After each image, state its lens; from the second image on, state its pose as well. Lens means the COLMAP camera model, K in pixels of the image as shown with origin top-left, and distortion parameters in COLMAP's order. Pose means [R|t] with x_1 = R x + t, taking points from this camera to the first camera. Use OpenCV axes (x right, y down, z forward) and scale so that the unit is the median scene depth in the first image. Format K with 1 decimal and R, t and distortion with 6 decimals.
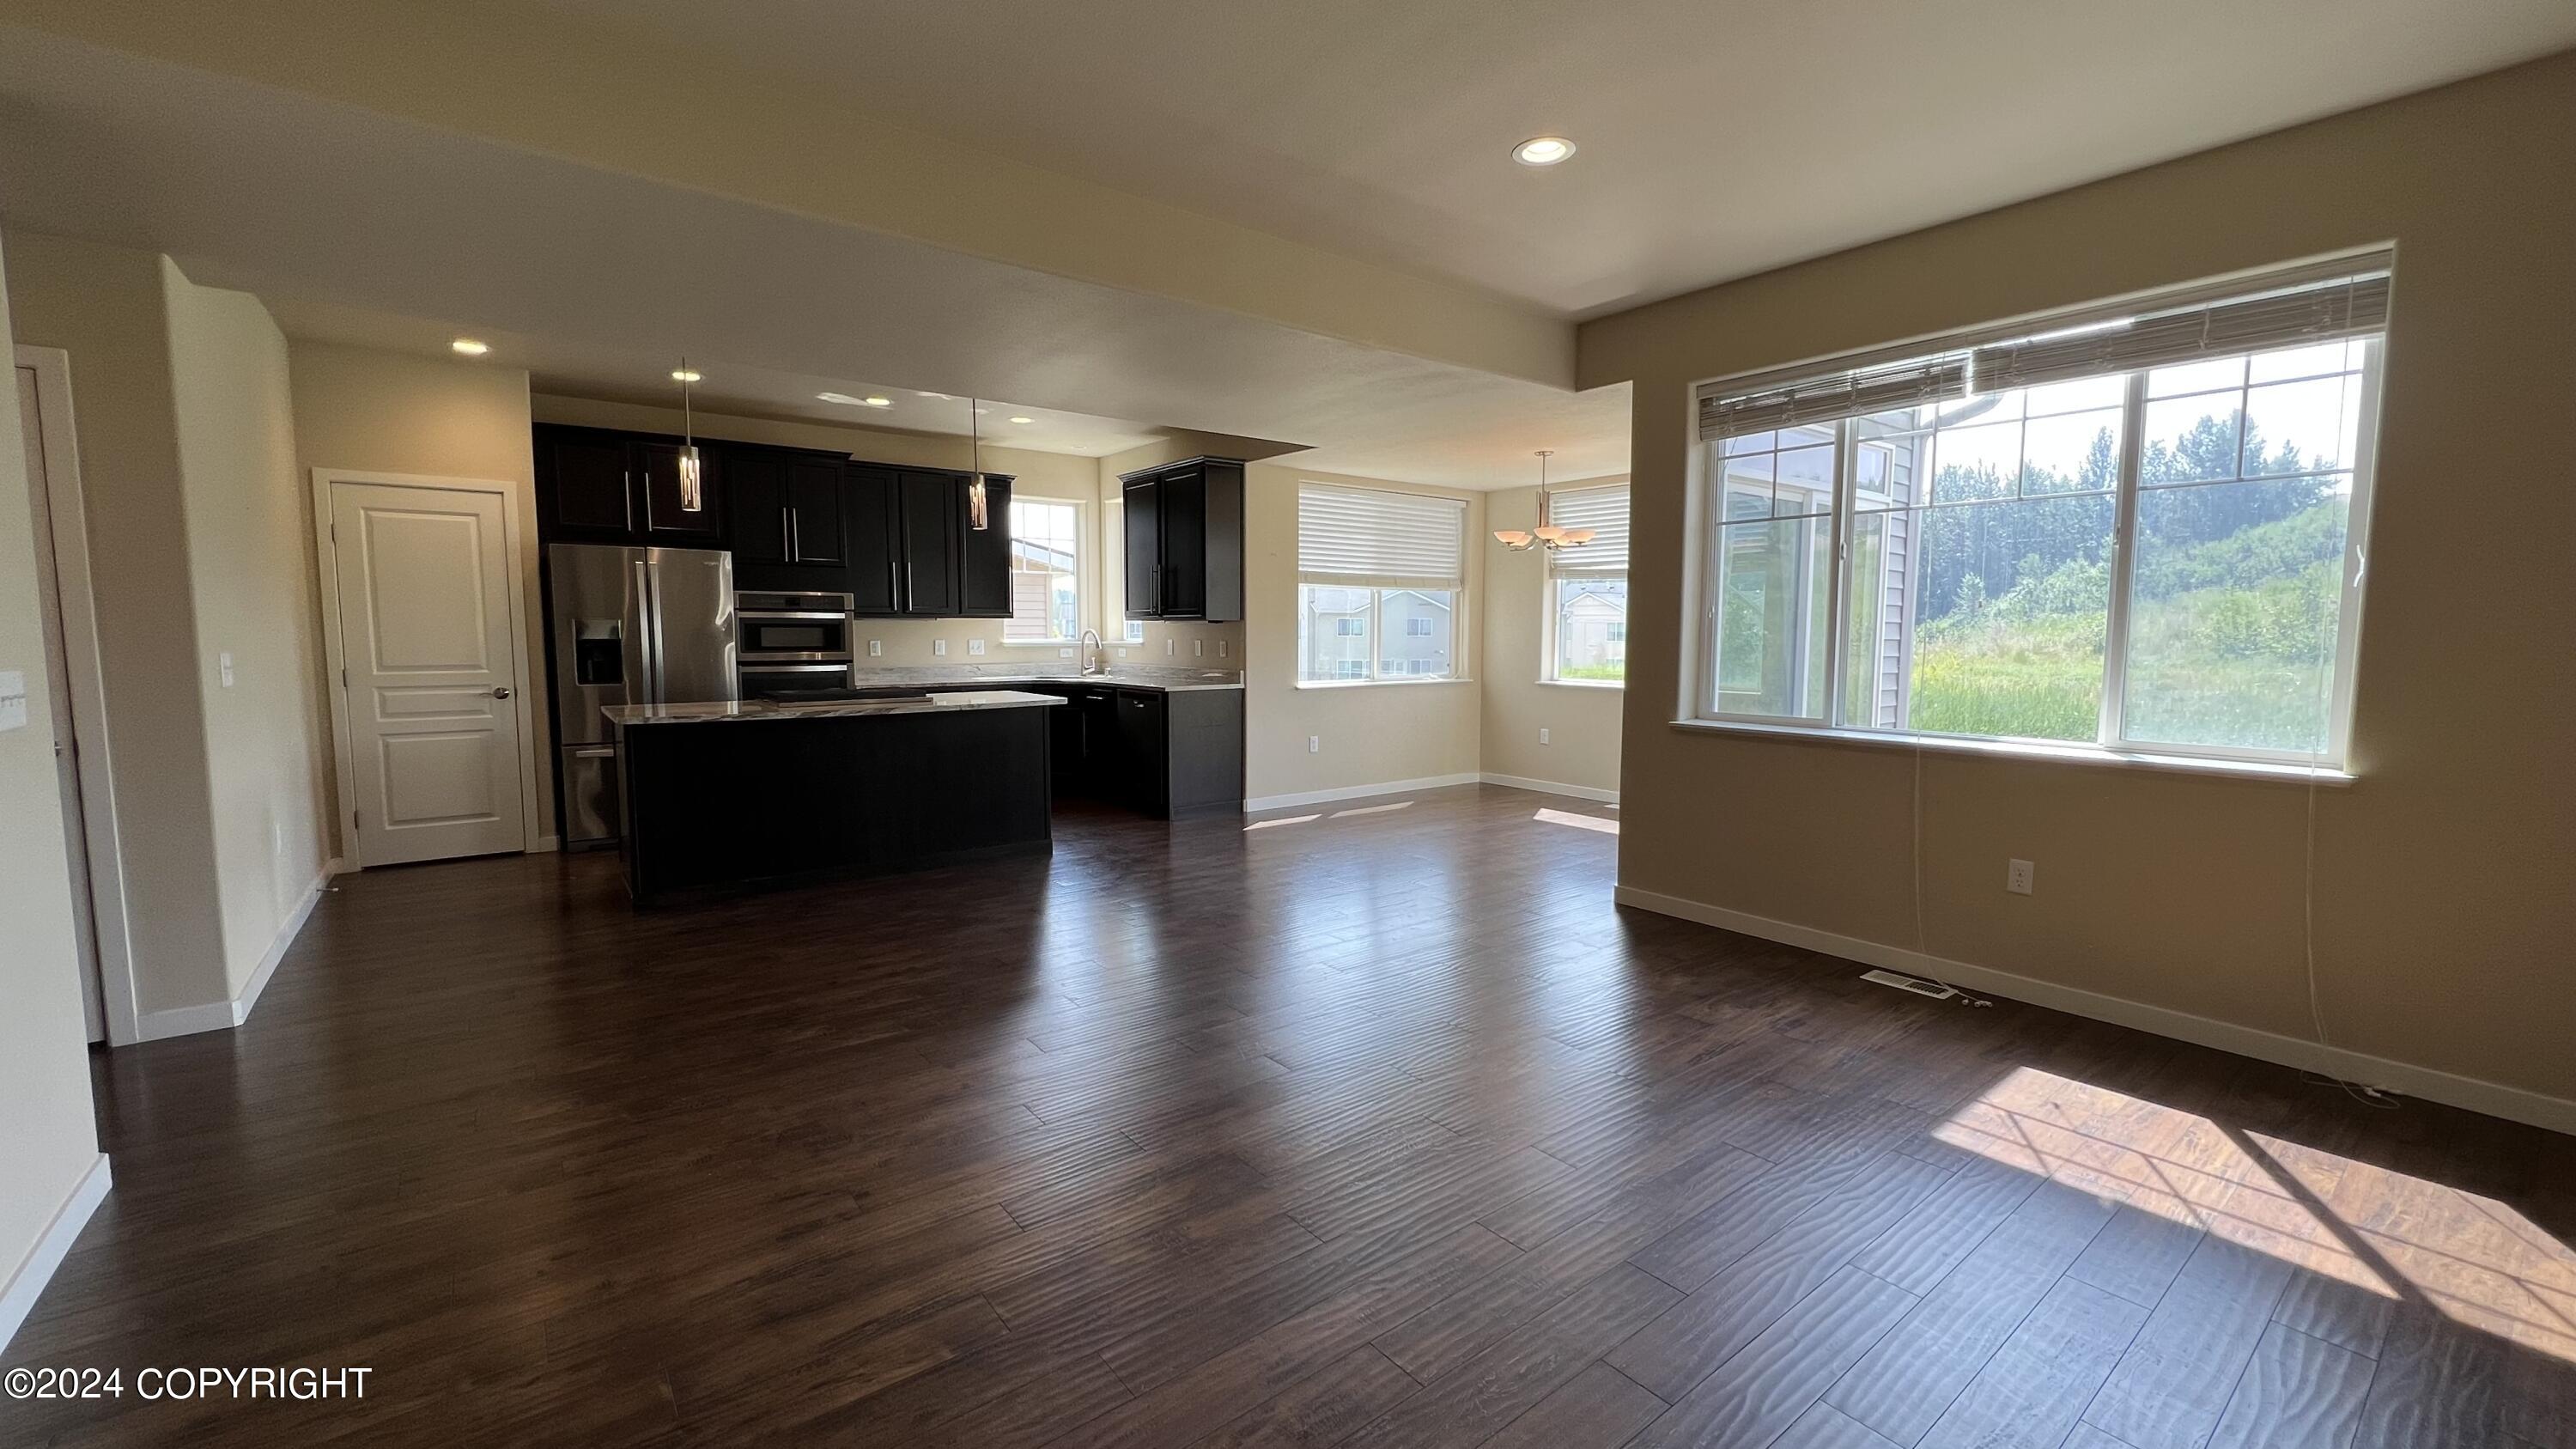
lens RADIAL K [[1030.0, 0, 1282.8], [0, 1030.0, 725.4], [0, 0, 1]] dist [0.002179, -0.000587]
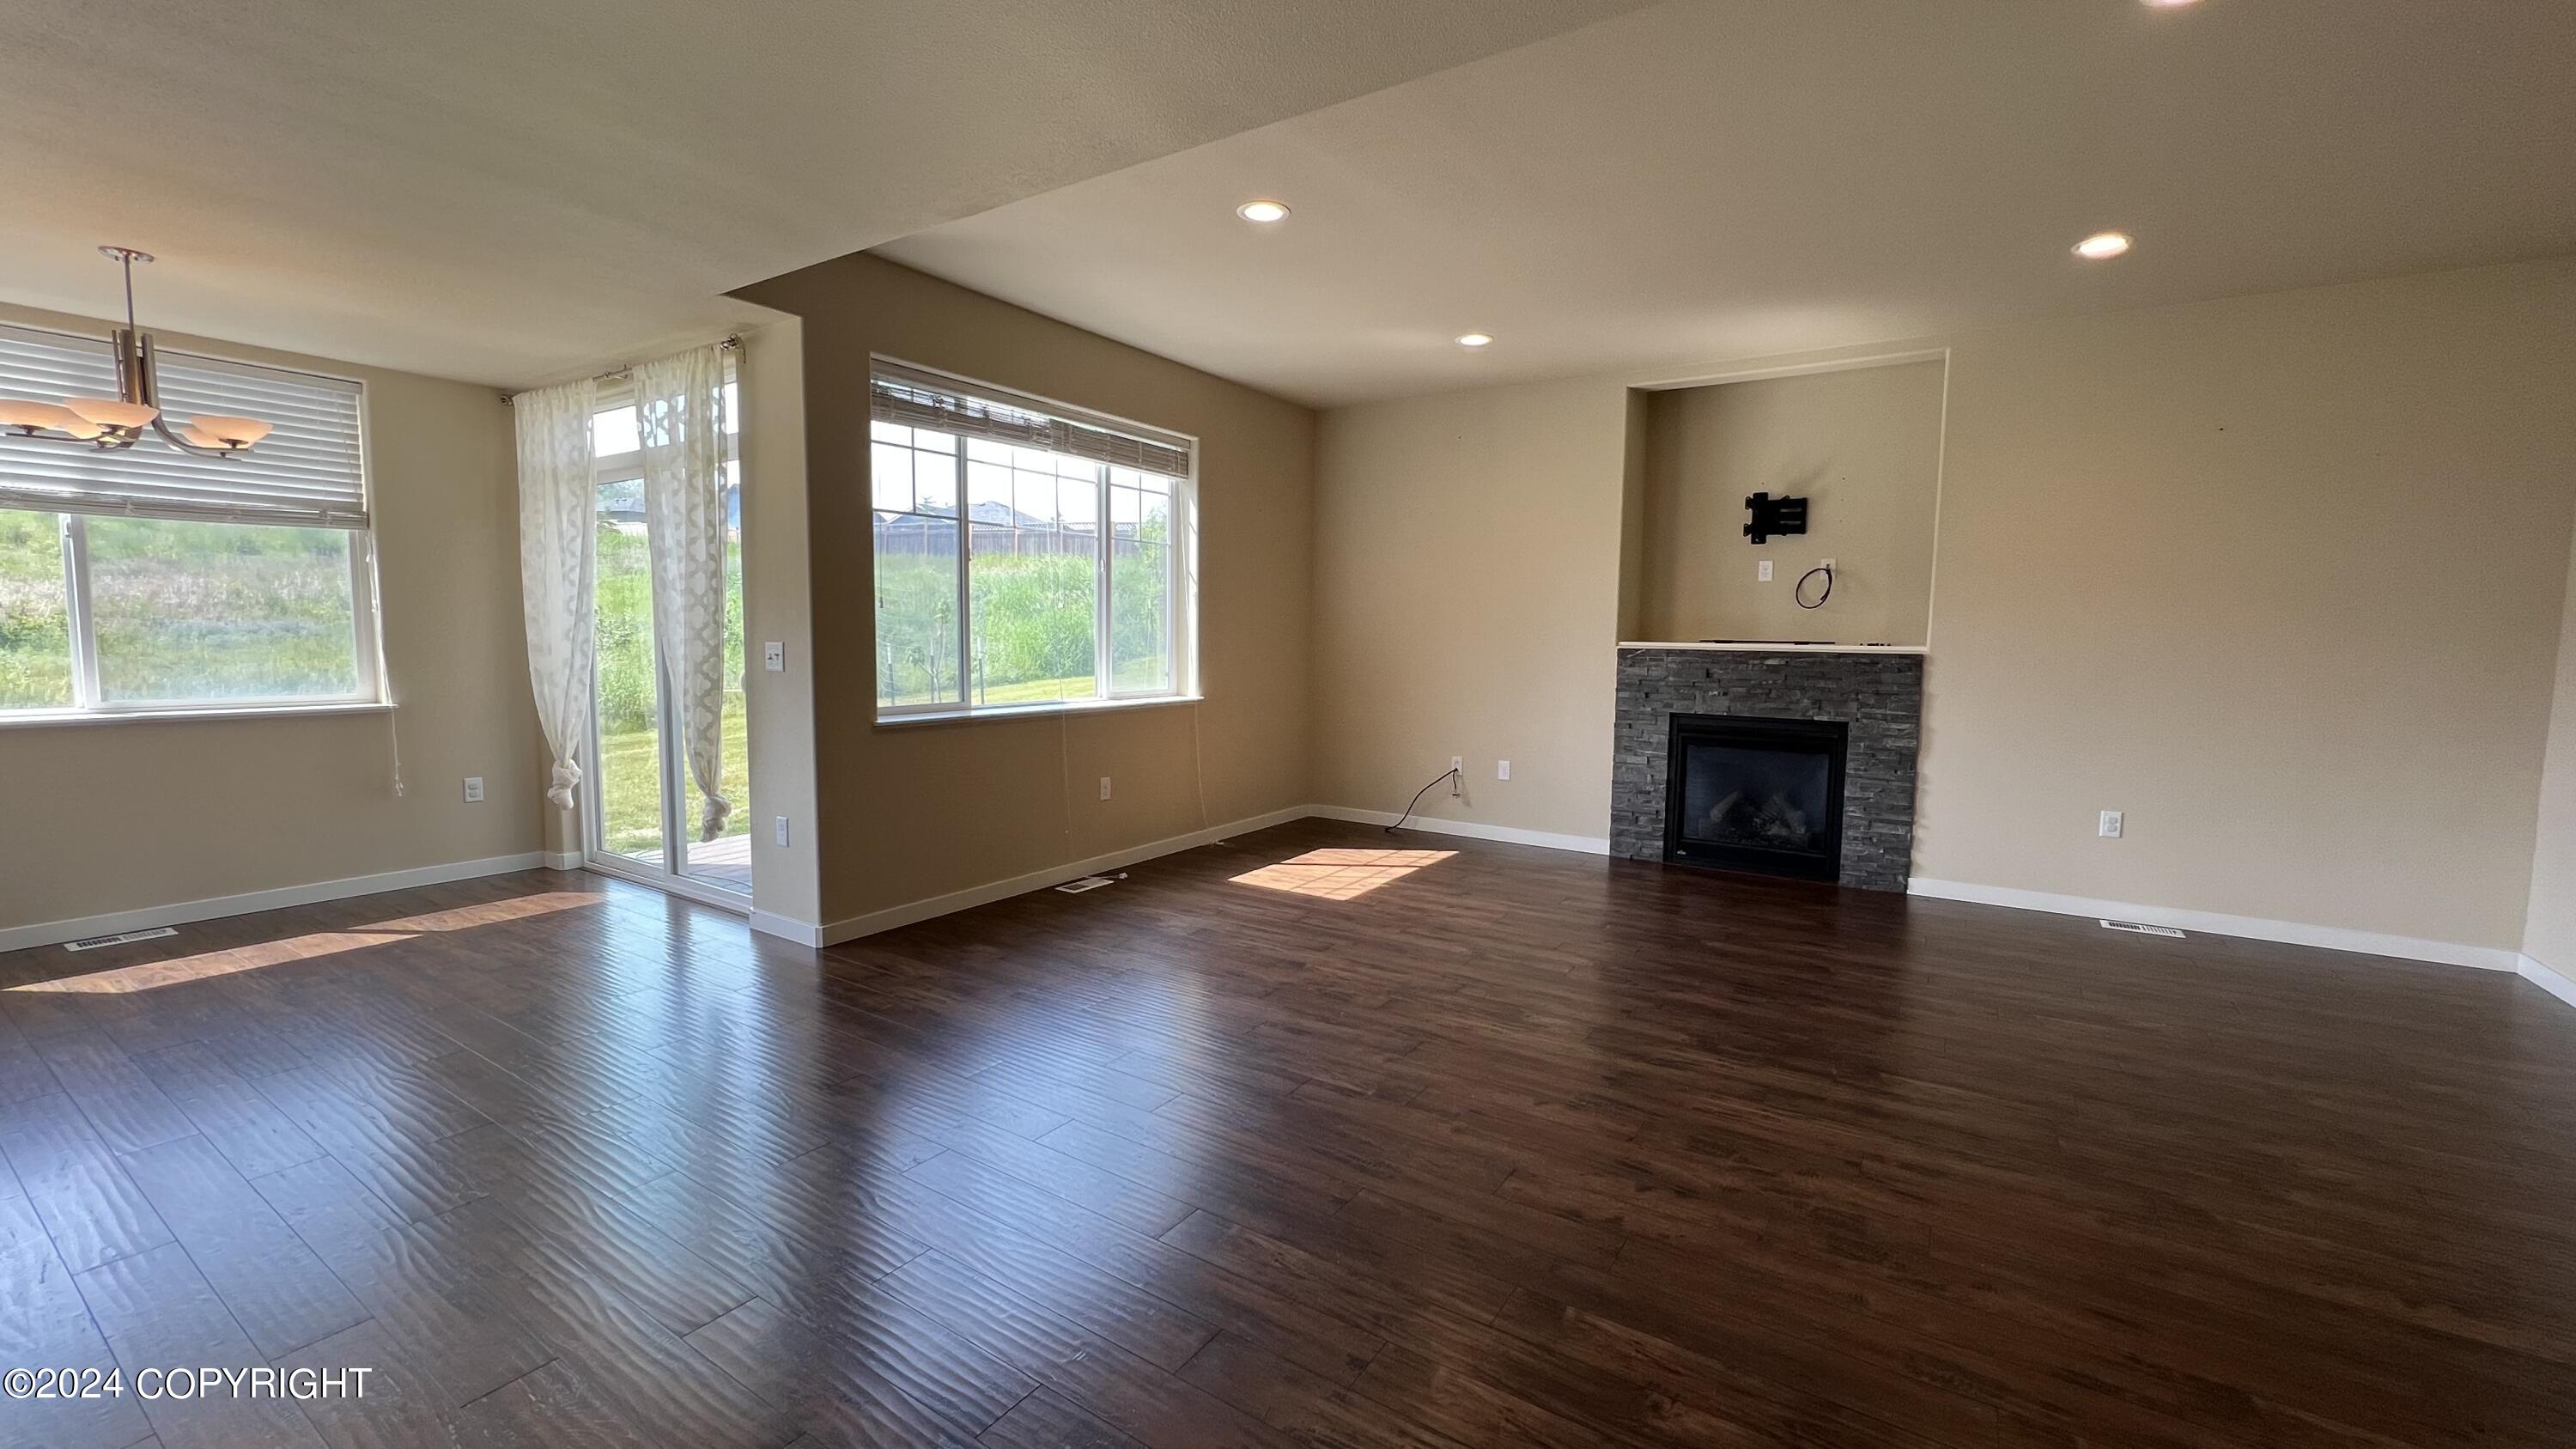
lens RADIAL K [[1030.0, 0, 1302.8], [0, 1030.0, 716.0], [0, 0, 1]] dist [0.002179, -0.000587]
pose [[-0.332352, -0.084627, 0.939351, -0.465462], [0.076729, 0.990239, 0.116359, -0.065779], [-0.940029, 0.110748, -0.322615, 0.720433]]
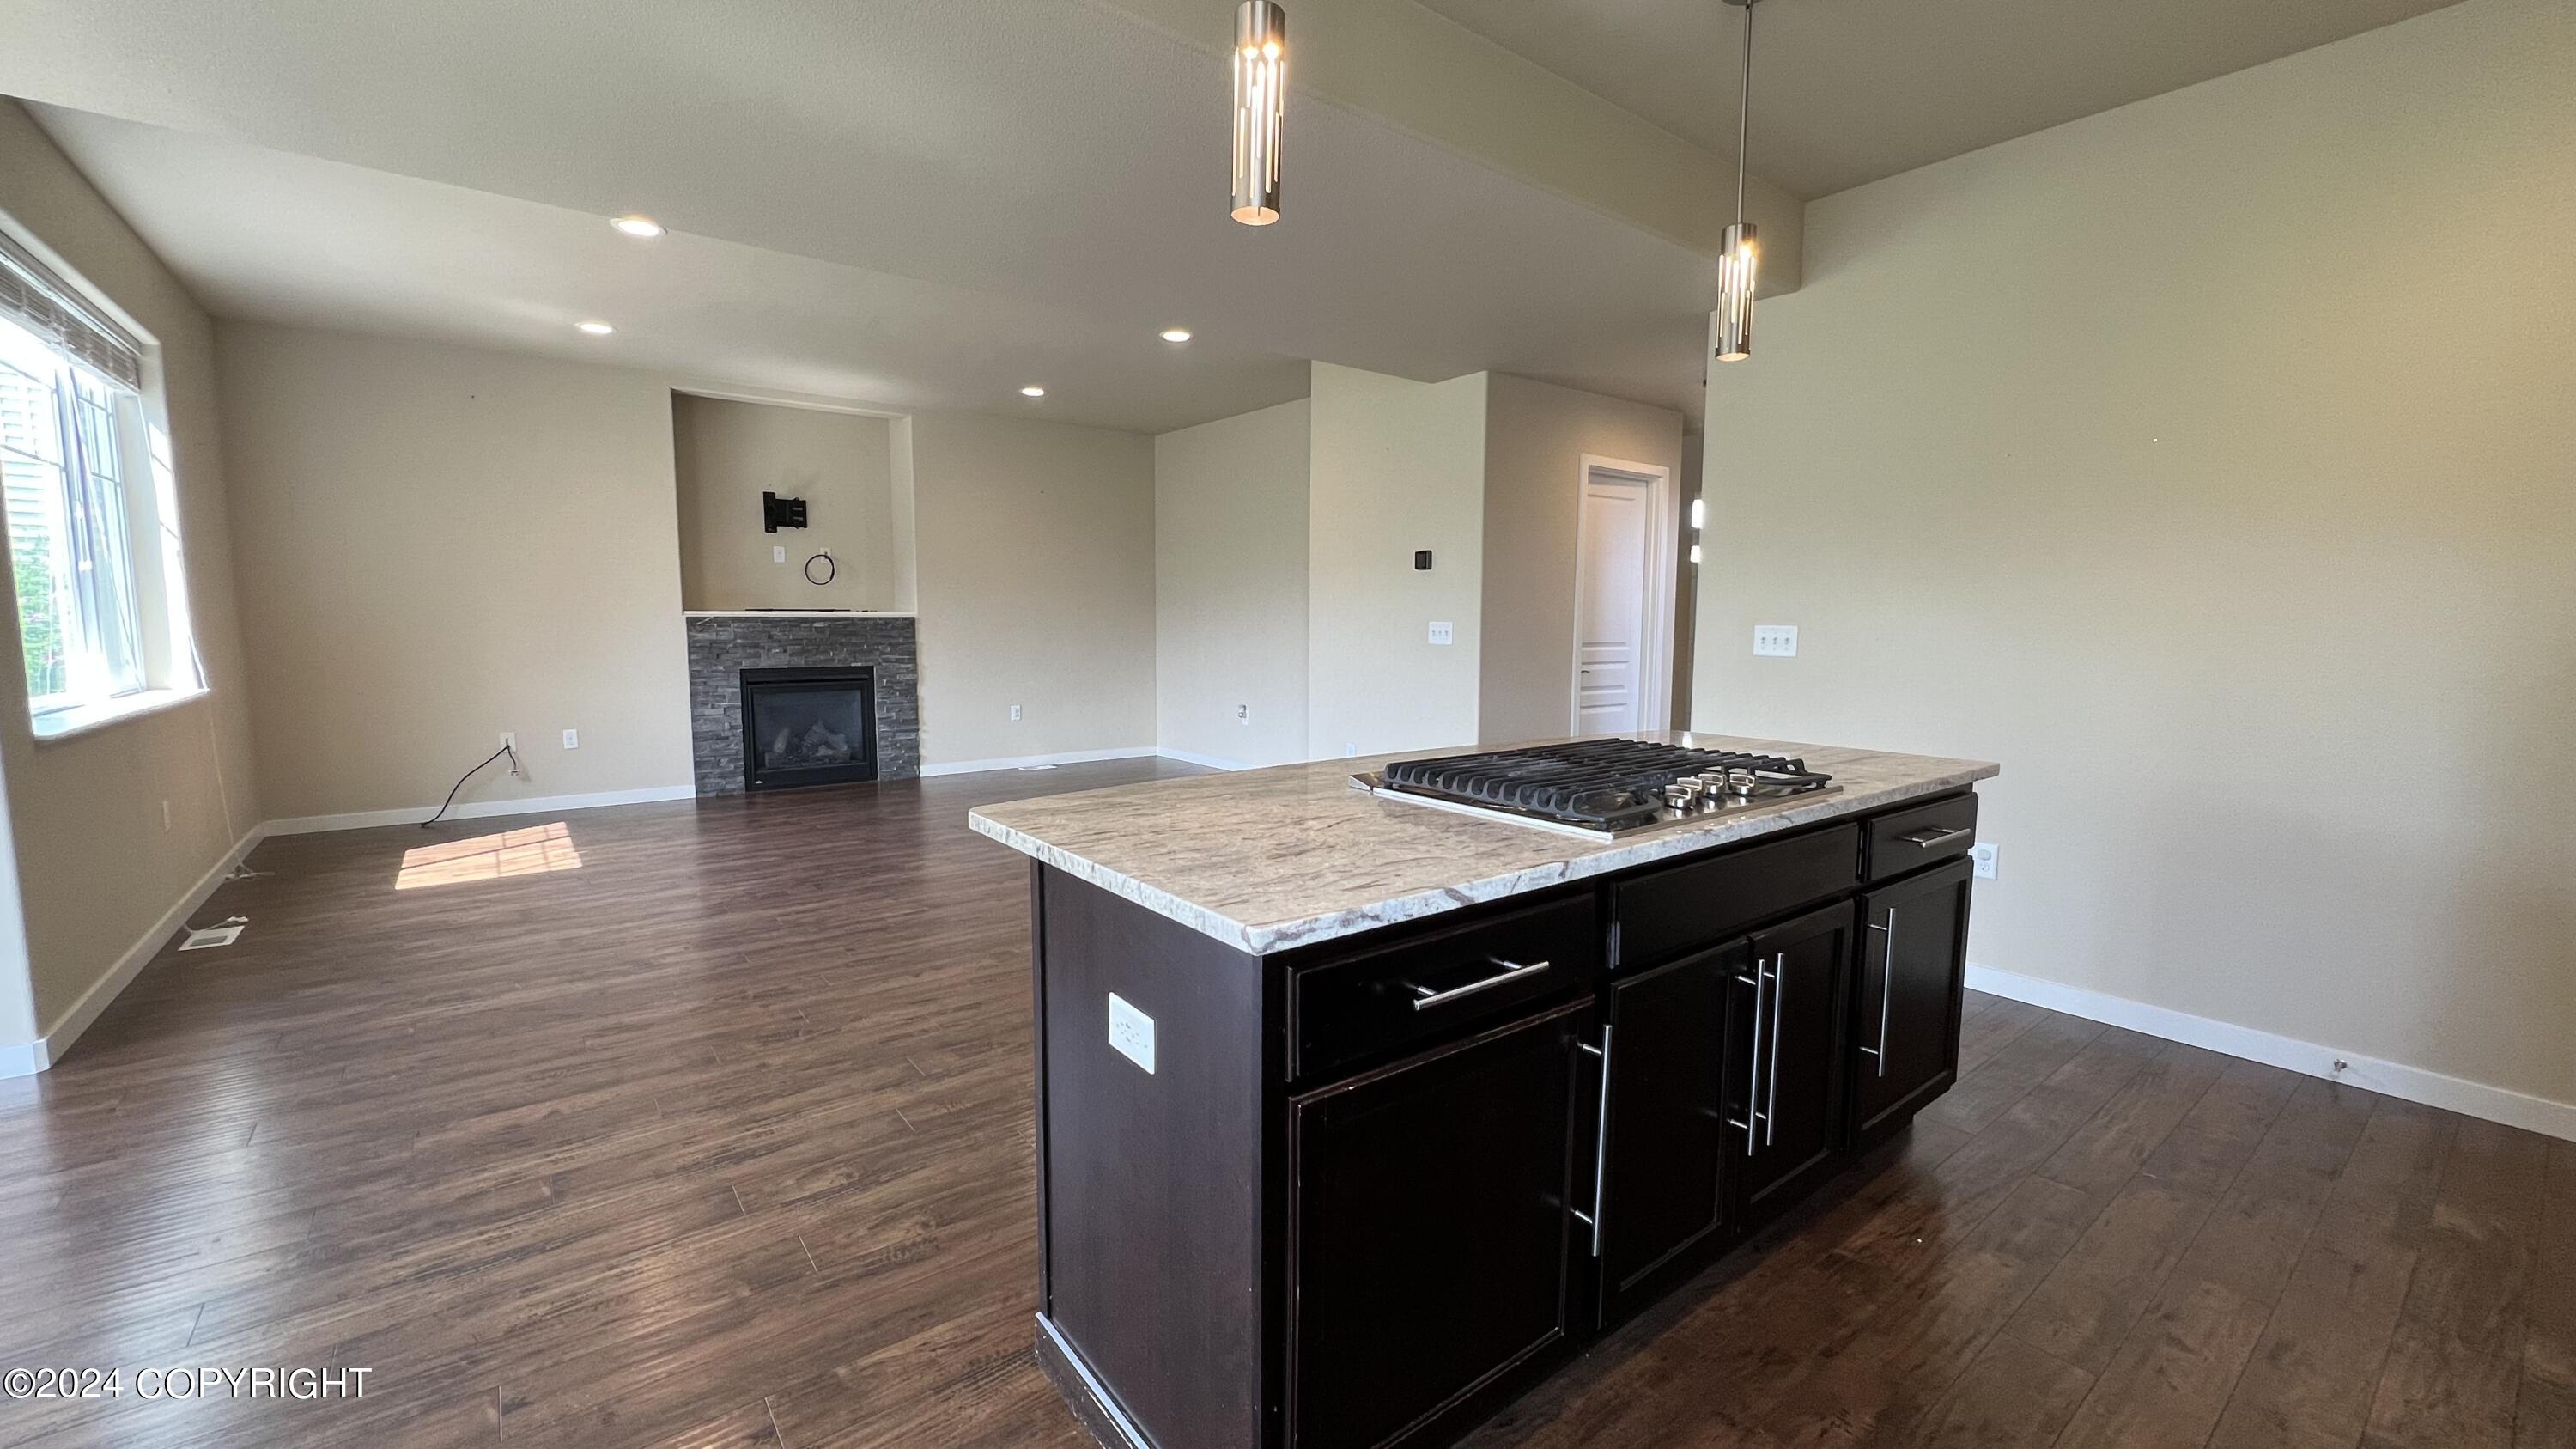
lens RADIAL K [[1032.2, 0, 1277.9], [0, 1032.2, 724.6], [0, 0, 1]] dist [-0.002986, 0.000420]
pose [[-0.999969, -0.007024, -0.003575, -0.285689], [-0.007598, 0.979705, 0.200300, -0.106591], [0.002096, 0.200321, -0.979728, 1.231652]]
